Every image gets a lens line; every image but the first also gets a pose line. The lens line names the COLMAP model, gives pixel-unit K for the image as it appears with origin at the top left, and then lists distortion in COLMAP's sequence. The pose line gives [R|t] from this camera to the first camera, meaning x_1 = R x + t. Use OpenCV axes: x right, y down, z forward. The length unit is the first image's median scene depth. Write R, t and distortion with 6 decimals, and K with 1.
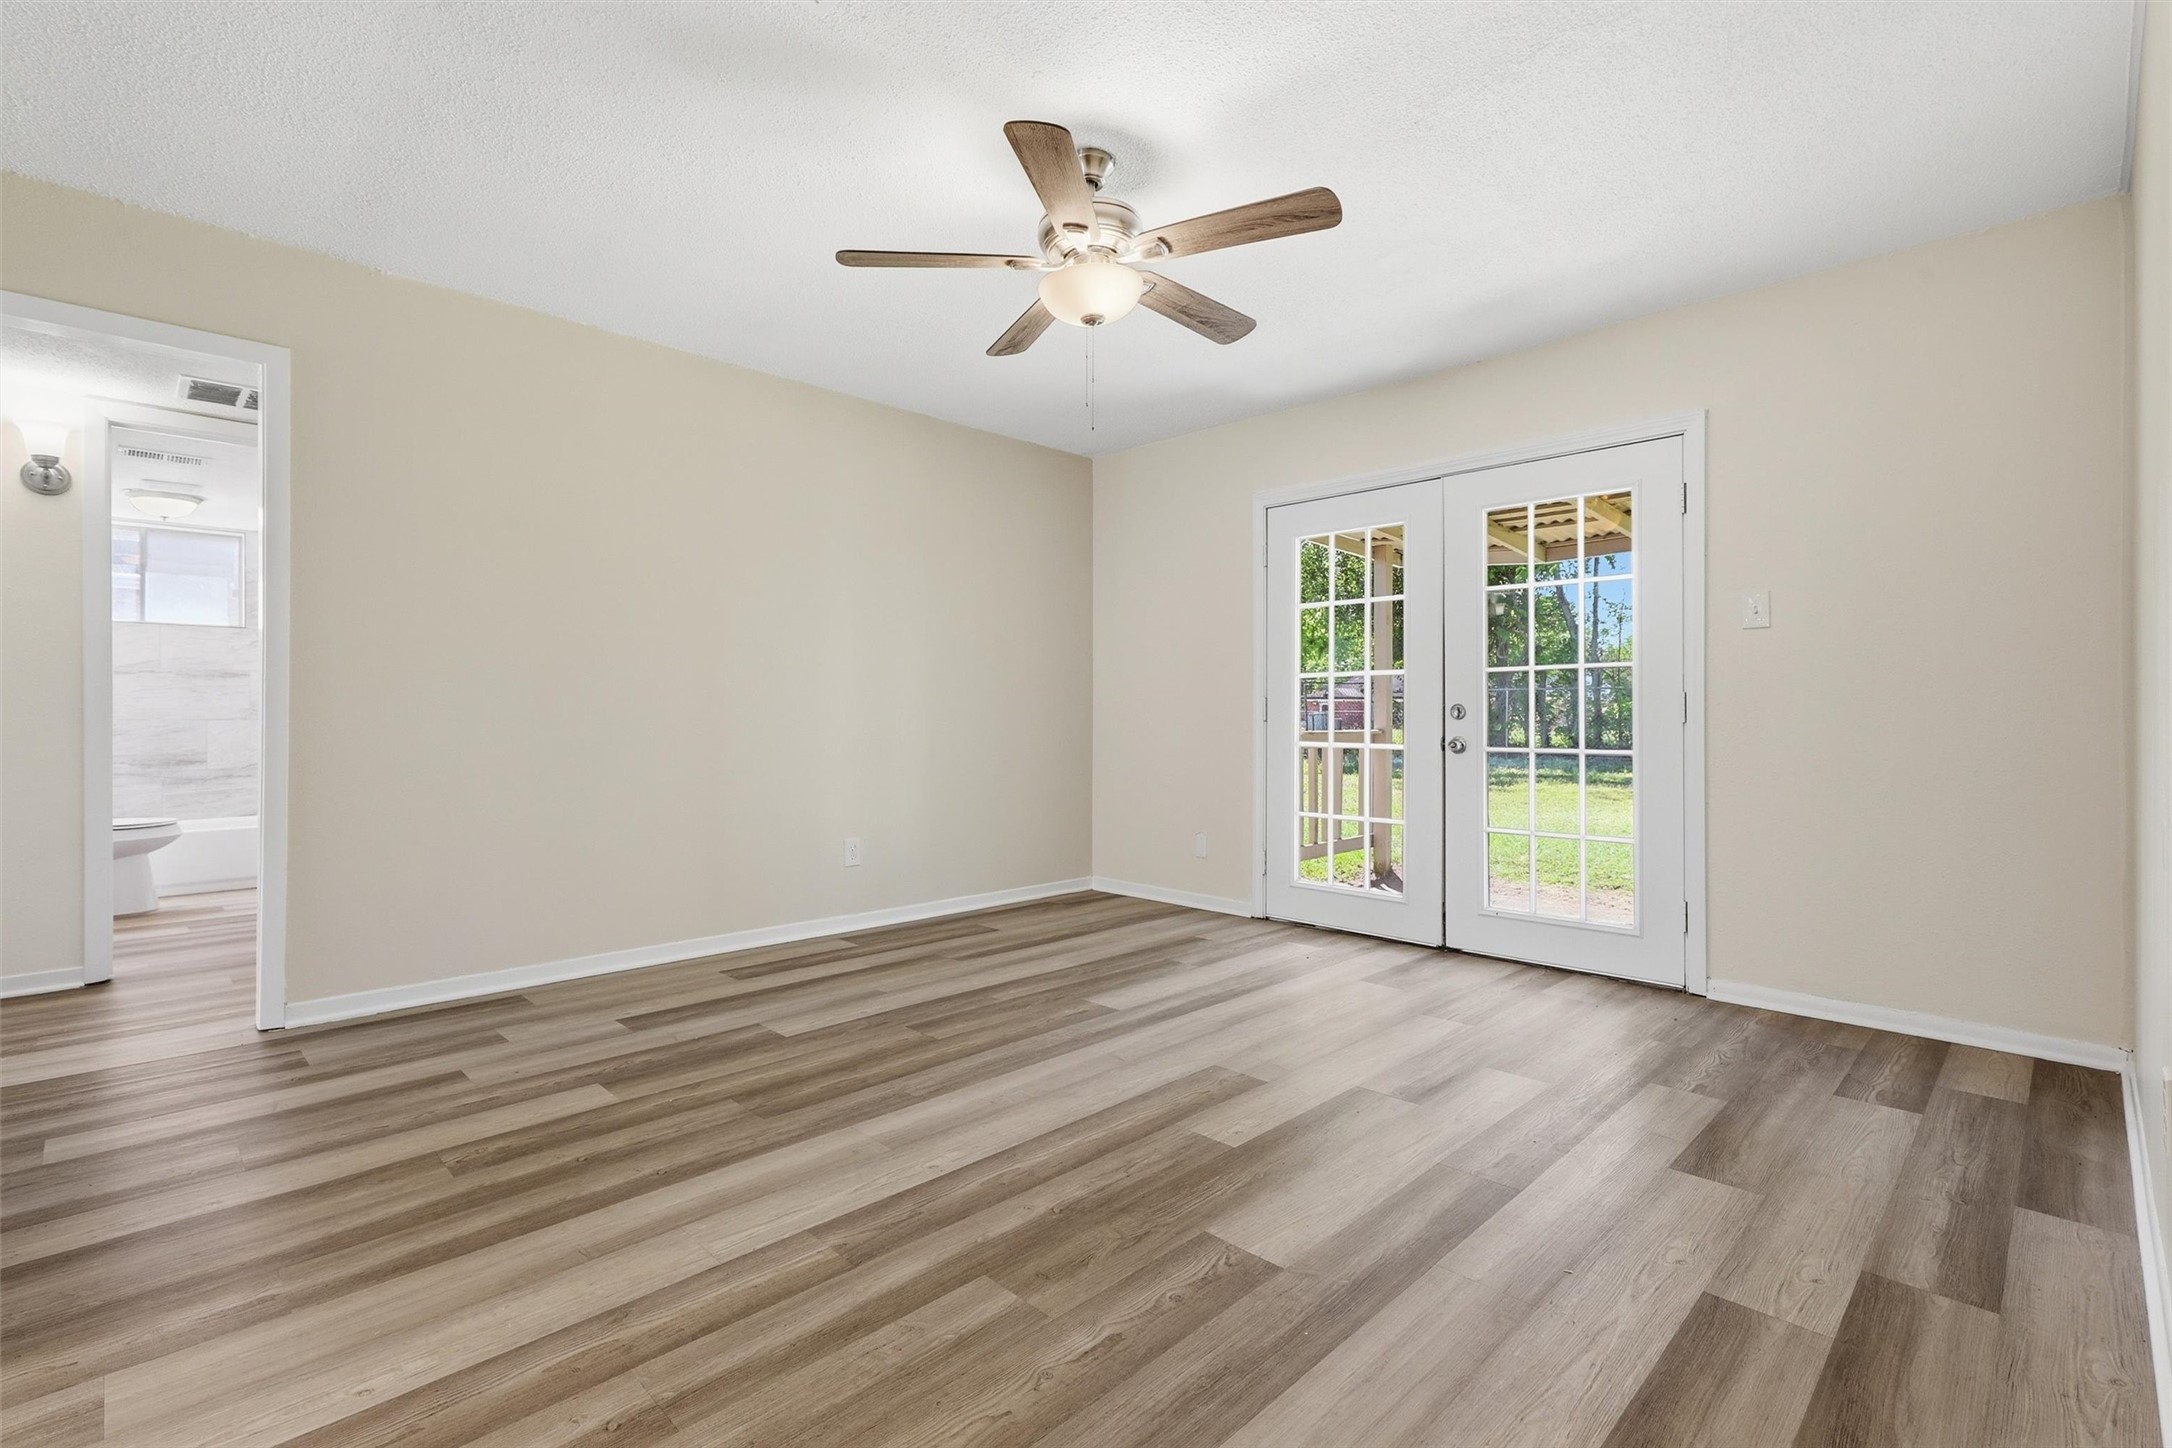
lens RADIAL K [[981.5, 0, 1091.1], [0, 981.5, 714.0], [0, 0, 1]] dist [0.001146, -0.000707]
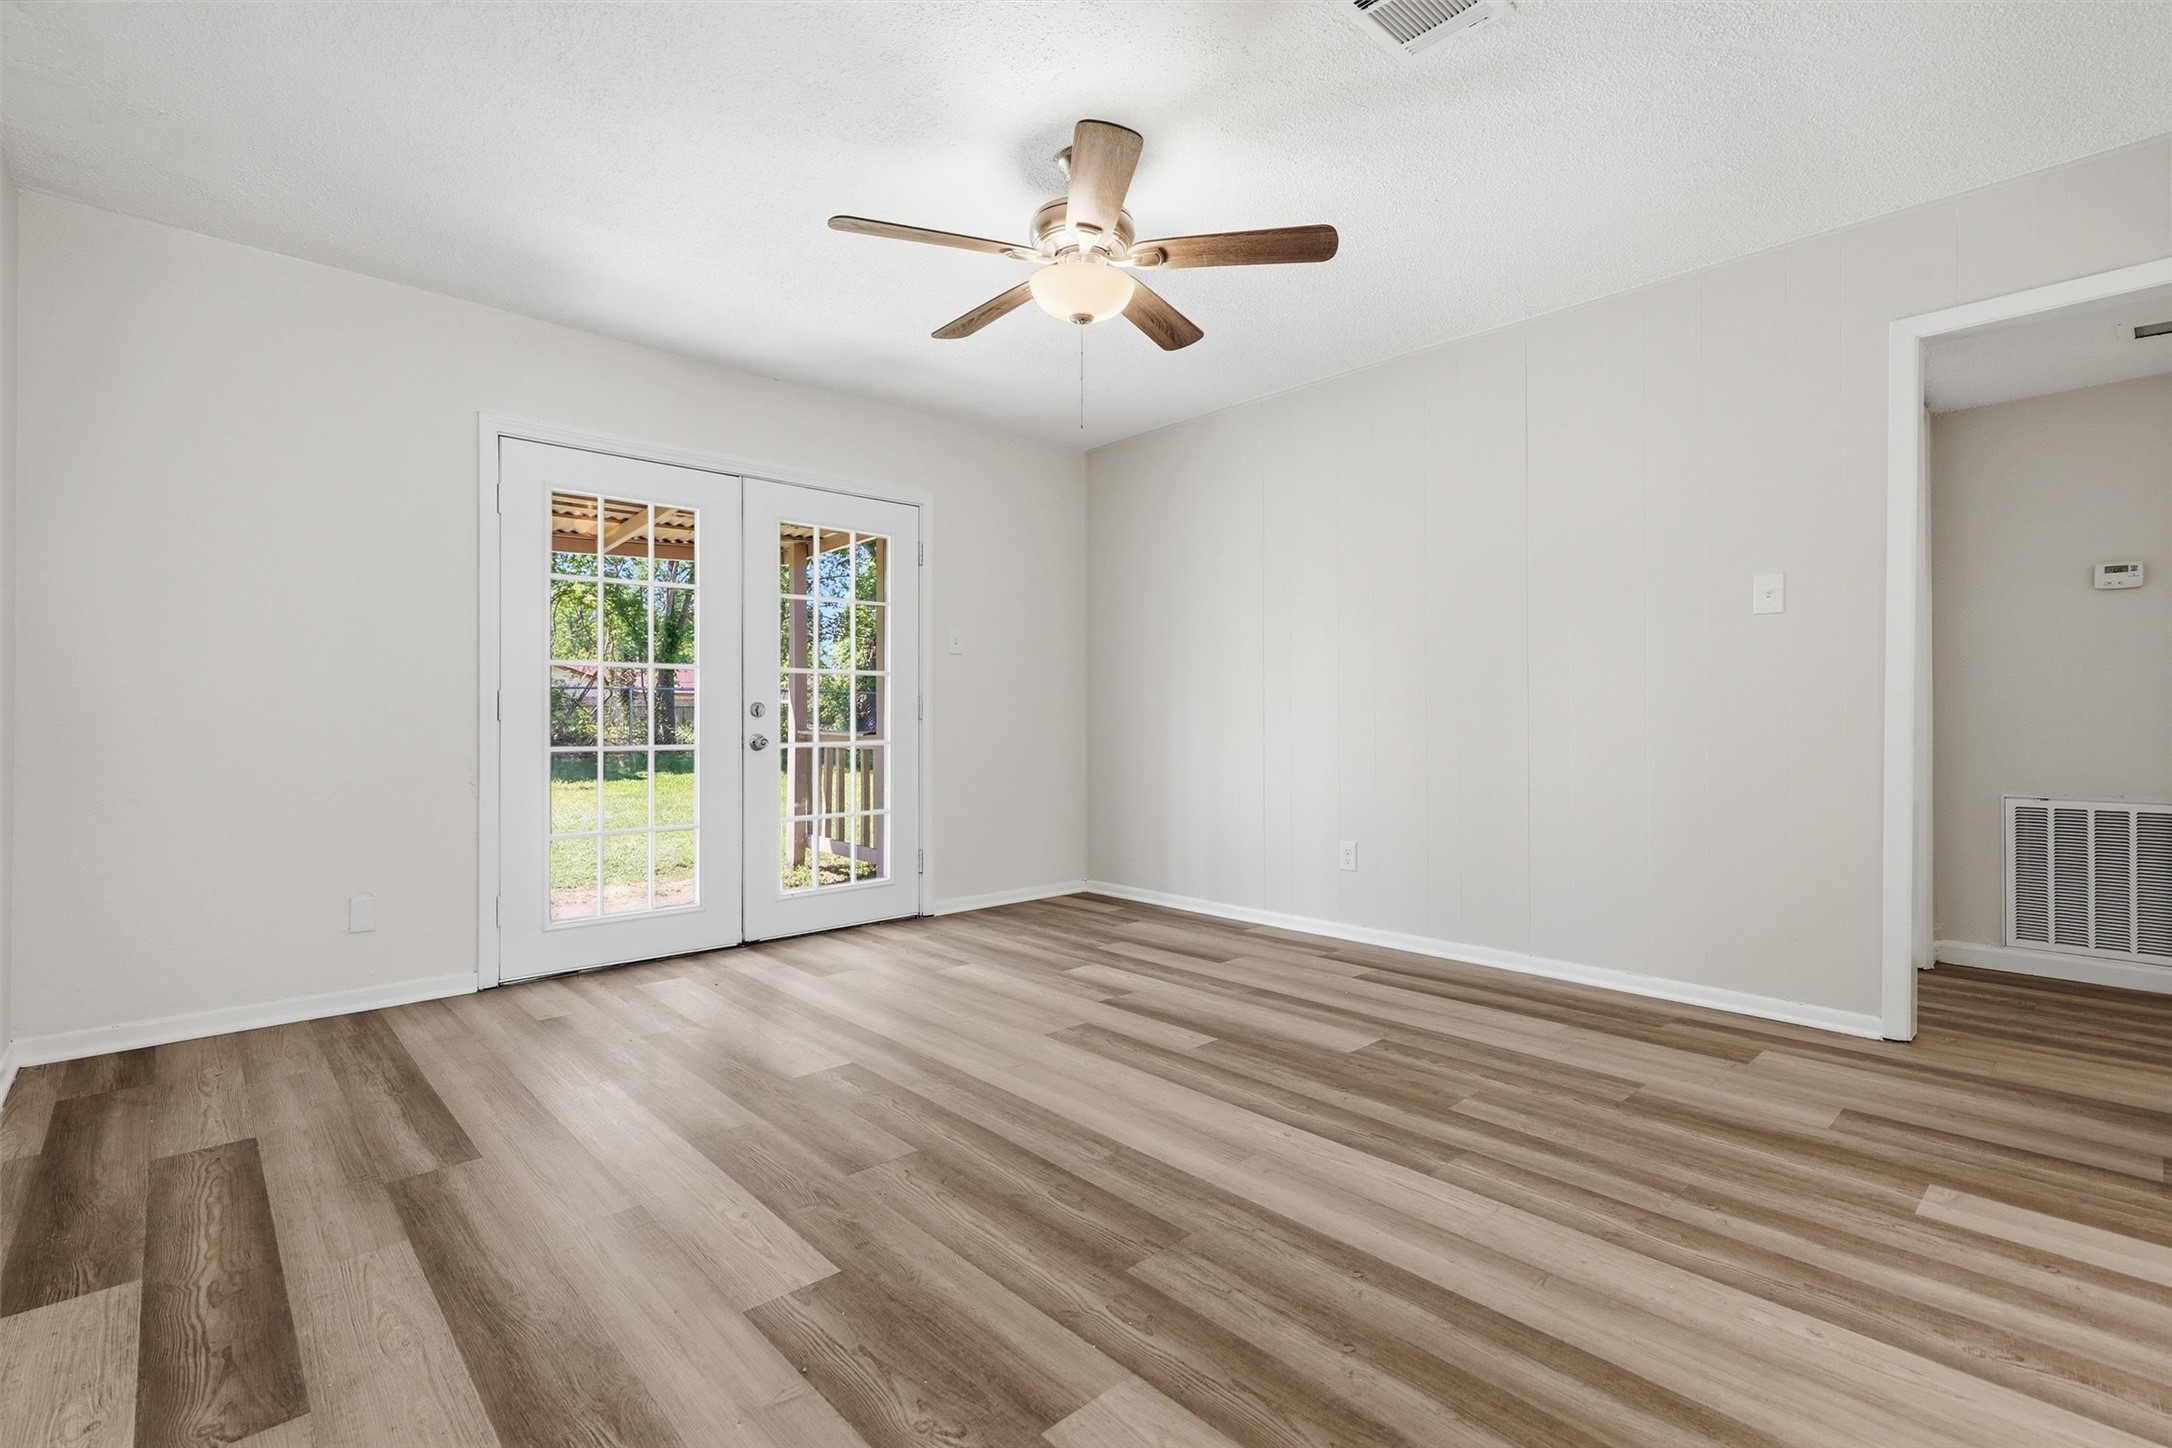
lens RADIAL K [[979.5, 0, 1093.3], [0, 979.5, 719.2], [0, 0, 1]] dist [0.002019, 0.000541]
pose [[0.040001, -0.005237, 0.999186, -1.023444], [-0.002617, 0.999982, 0.005346, 0.002392], [-0.999196, -0.002829, 0.039987, 0.968486]]
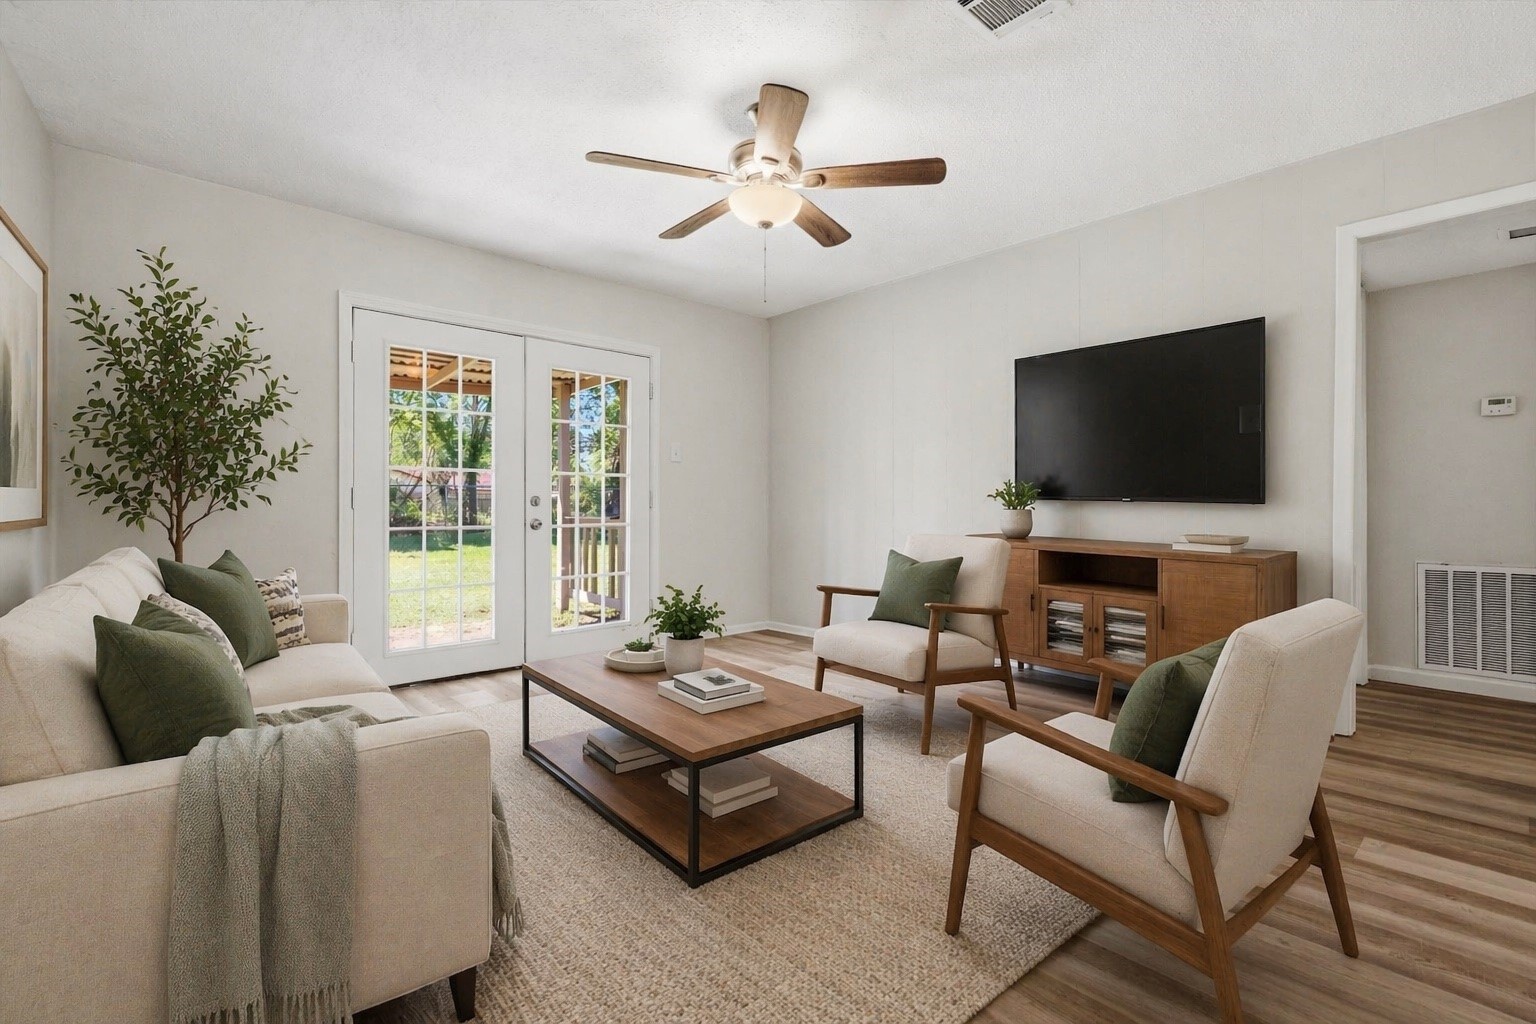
lens RADIAL K [[694.1, 0, 771.6], [0, 694.1, 504.9], [0, 0, 1]] dist [0.001146, -0.000707]
pose [[0.043488, -0.001424, 0.999053, -1.025091], [-0.002758, 0.999995, 0.001545, 0.002387], [-0.999050, -0.002822, 0.043483, 0.966763]]
